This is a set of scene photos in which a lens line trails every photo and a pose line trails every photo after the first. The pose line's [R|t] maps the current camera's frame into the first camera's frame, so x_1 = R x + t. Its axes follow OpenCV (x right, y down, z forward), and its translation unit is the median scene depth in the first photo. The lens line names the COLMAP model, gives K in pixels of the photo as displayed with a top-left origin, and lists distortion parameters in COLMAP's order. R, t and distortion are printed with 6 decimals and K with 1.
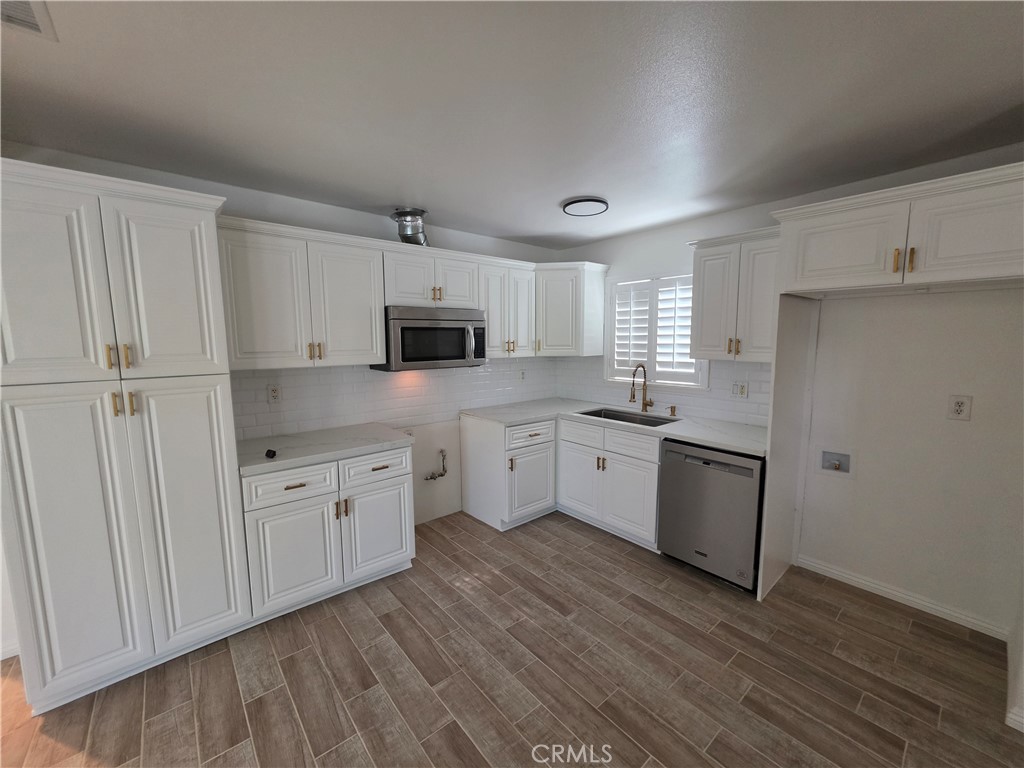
lens RADIAL K [[408.9, 0, 511.5], [0, 408.9, 387.8], [0, 0, 1]] dist [-0.001245, 0.000266]
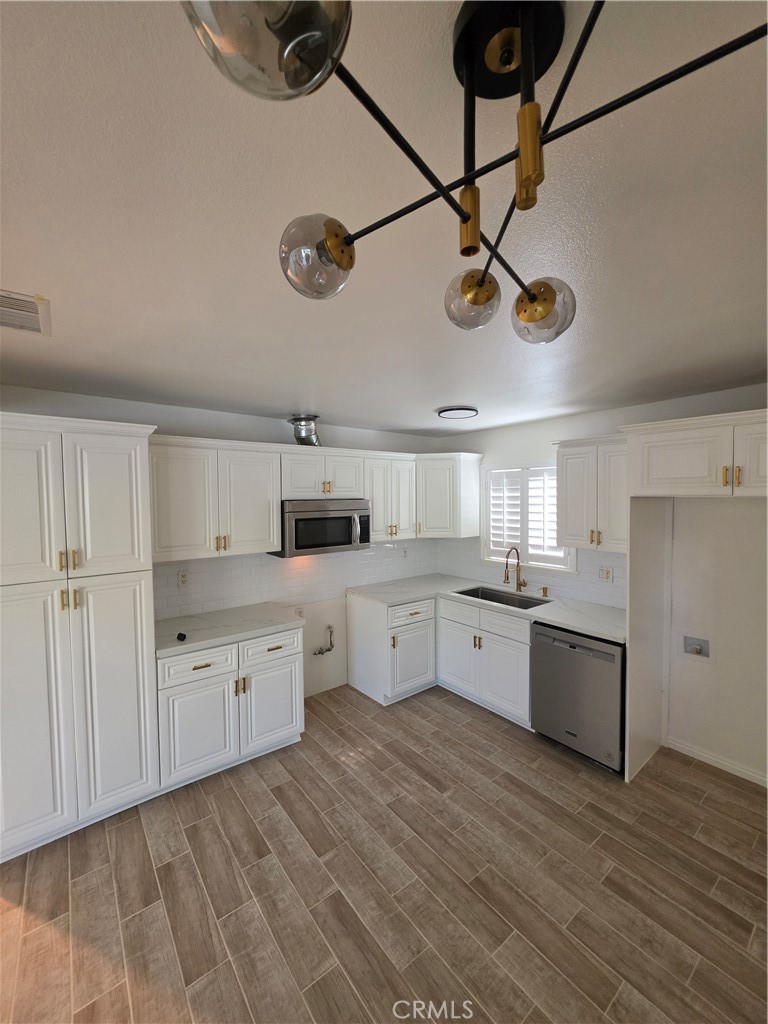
lens RADIAL K [[408.9, 0, 381.5], [0, 408.9, 511.5], [0, 0, 1]] dist [-0.001245, 0.000266]
pose [[0.999164, -0.001834, -0.040842, 0.017740], [-0.001556, 0.996564, -0.082814, -0.091383], [0.040854, 0.082808, 0.995728, -0.140932]]
